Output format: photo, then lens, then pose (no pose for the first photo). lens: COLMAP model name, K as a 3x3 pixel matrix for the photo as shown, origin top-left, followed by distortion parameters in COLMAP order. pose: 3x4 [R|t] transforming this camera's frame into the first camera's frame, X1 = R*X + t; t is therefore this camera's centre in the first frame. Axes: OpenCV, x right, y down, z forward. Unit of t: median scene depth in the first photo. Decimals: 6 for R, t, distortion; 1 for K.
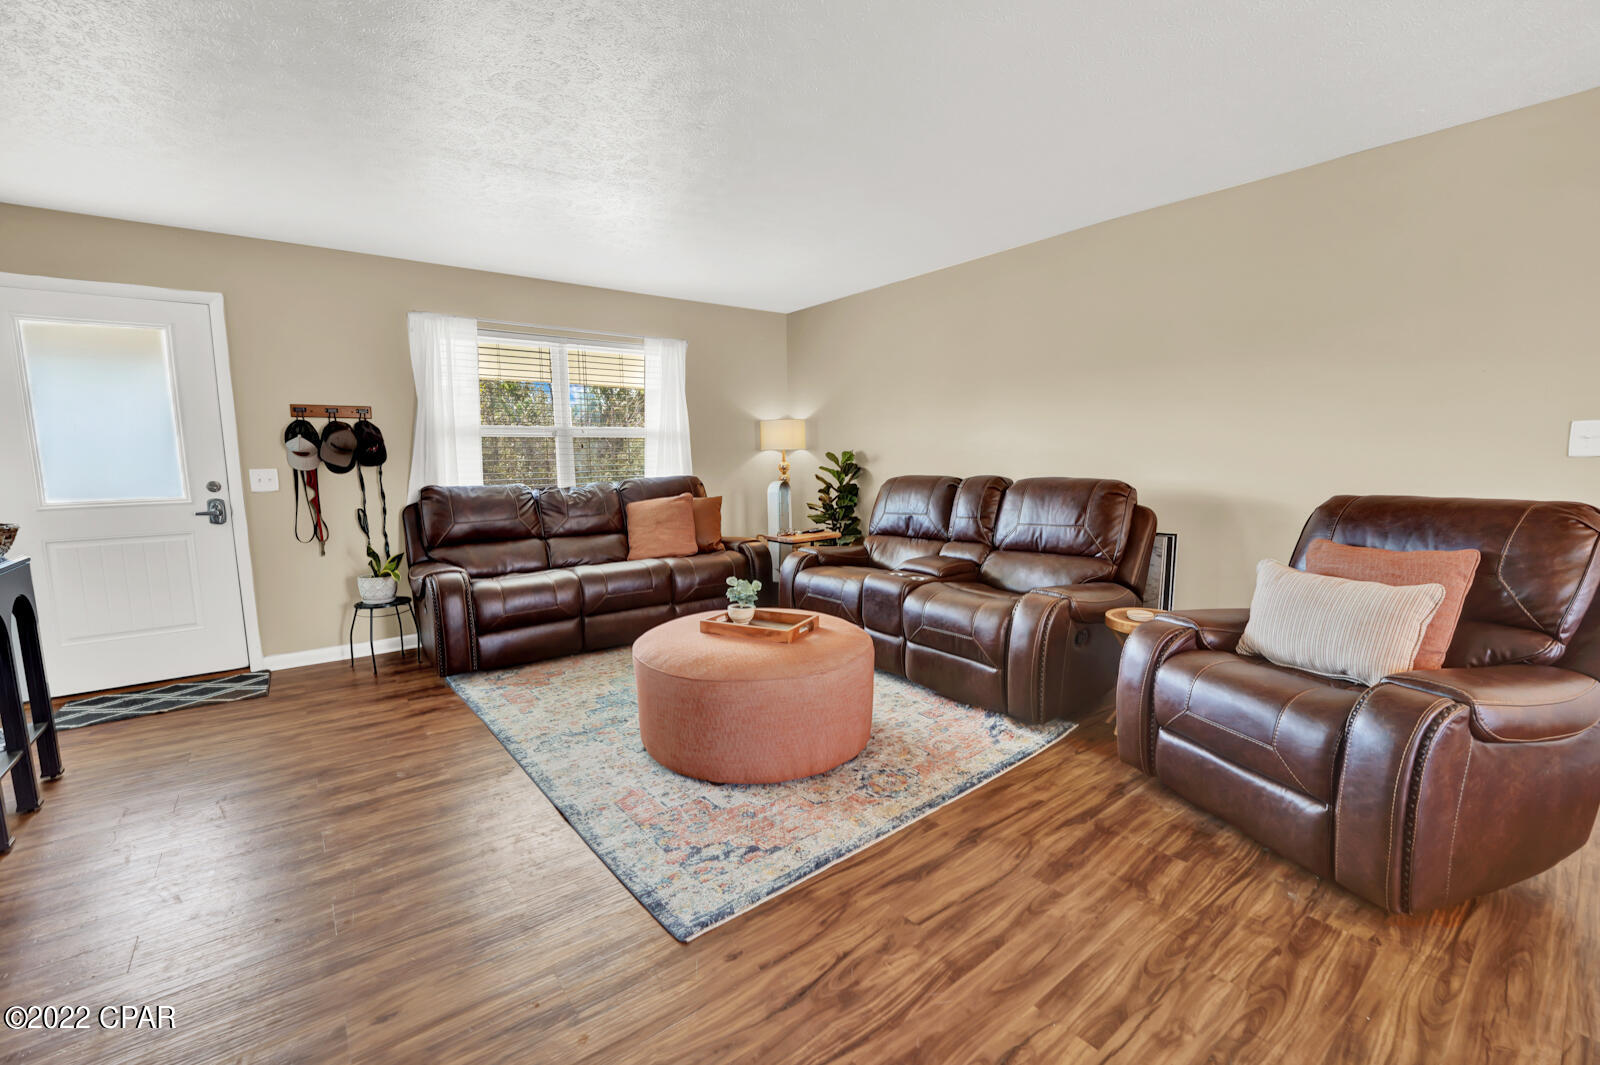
lens RADIAL K [[664.0, 0, 796.8], [0, 664.0, 536.6], [0, 0, 1]] dist [-0.032405, 0.005369]
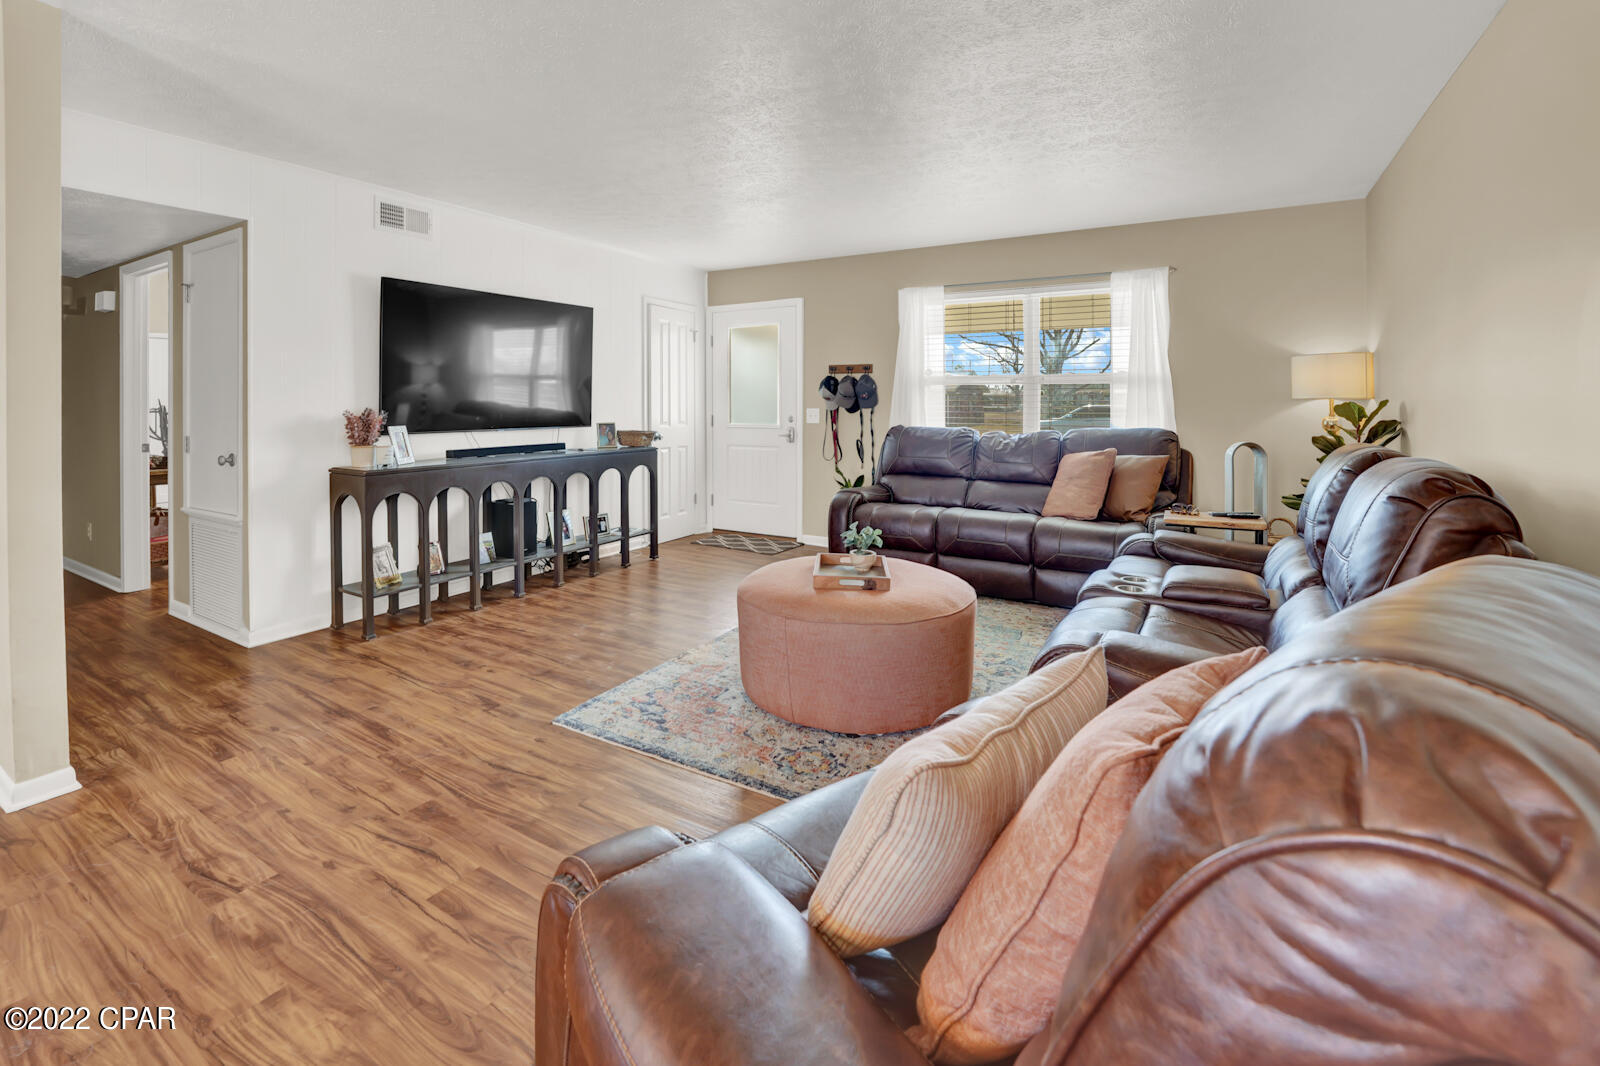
lens RADIAL K [[694.8, 0, 795.0], [0, 694.8, 413.9], [0, 0, 1]] dist [-0.016279, -0.000272]
pose [[0.358557, 0.025247, -0.933166, 1.104921], [-0.117055, 0.992960, -0.018112, -0.096220], [0.926140, 0.115725, 0.358988, 0.630473]]
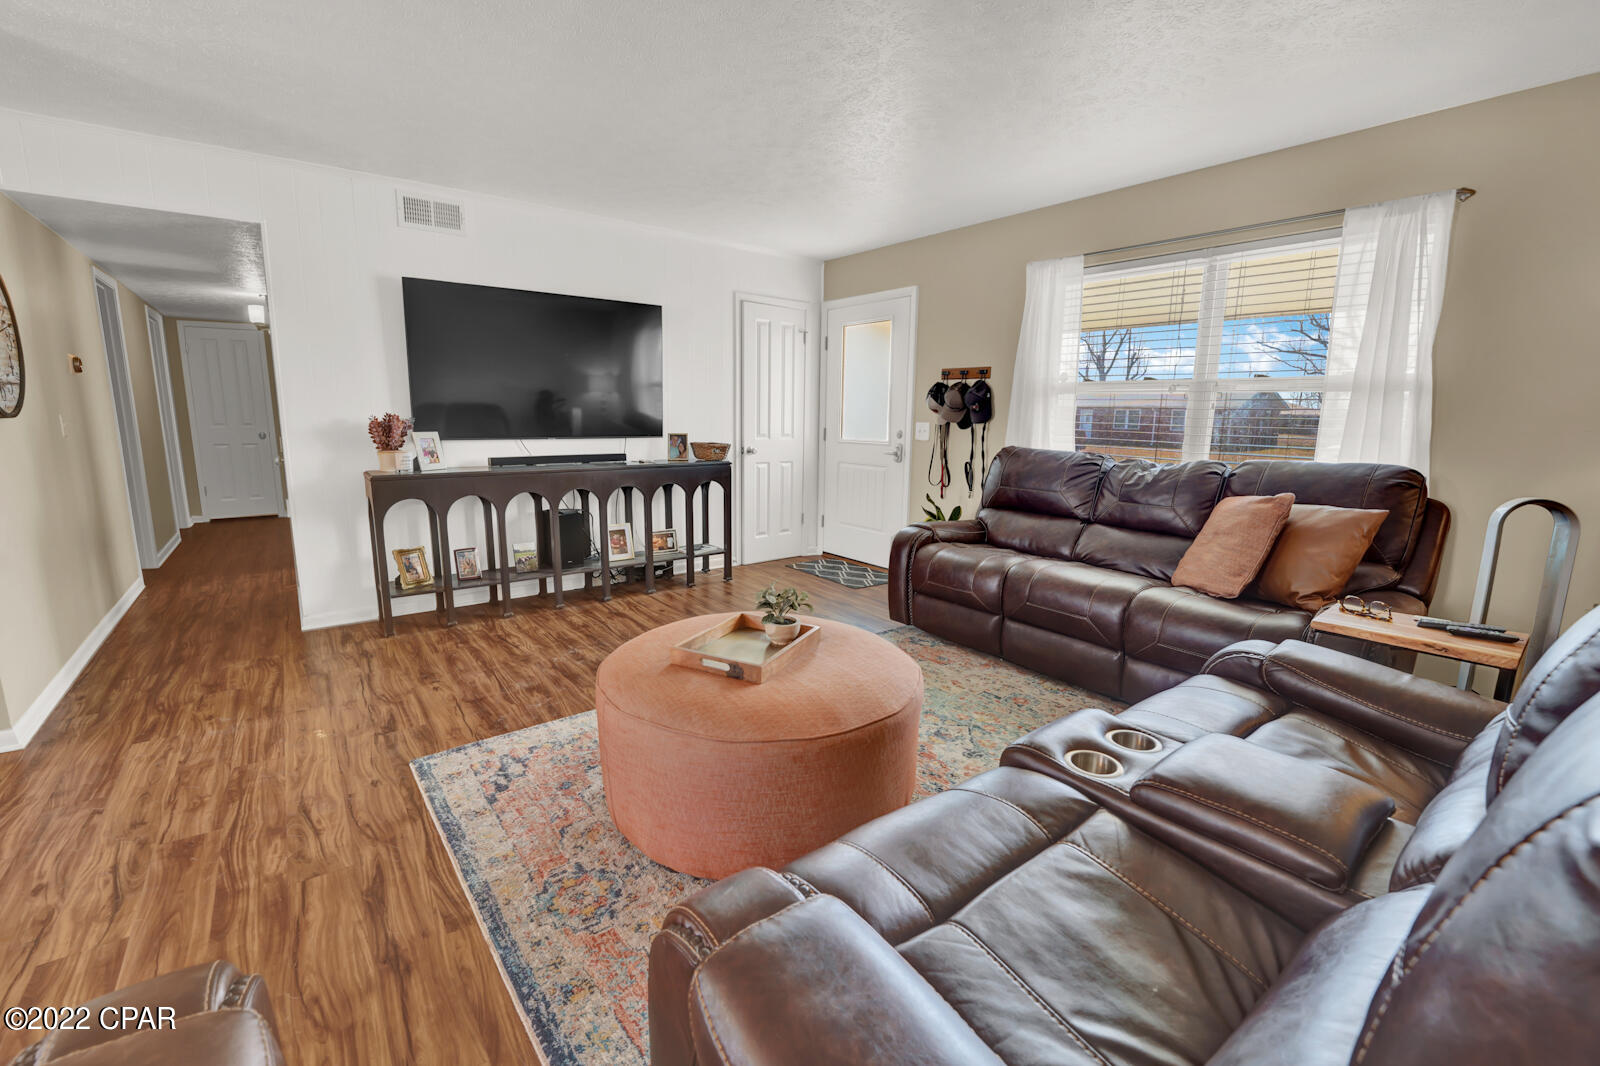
lens RADIAL K [[664.0, 0, 796.8], [0, 664.0, 537.1], [0, 0, 1]] dist [-0.032405, 0.005369]
pose [[-0.007864, 0.191376, -0.981485, 0.801091], [-0.136037, 0.972186, 0.190652, -0.165500], [0.990672, 0.135018, 0.018389, 1.258812]]
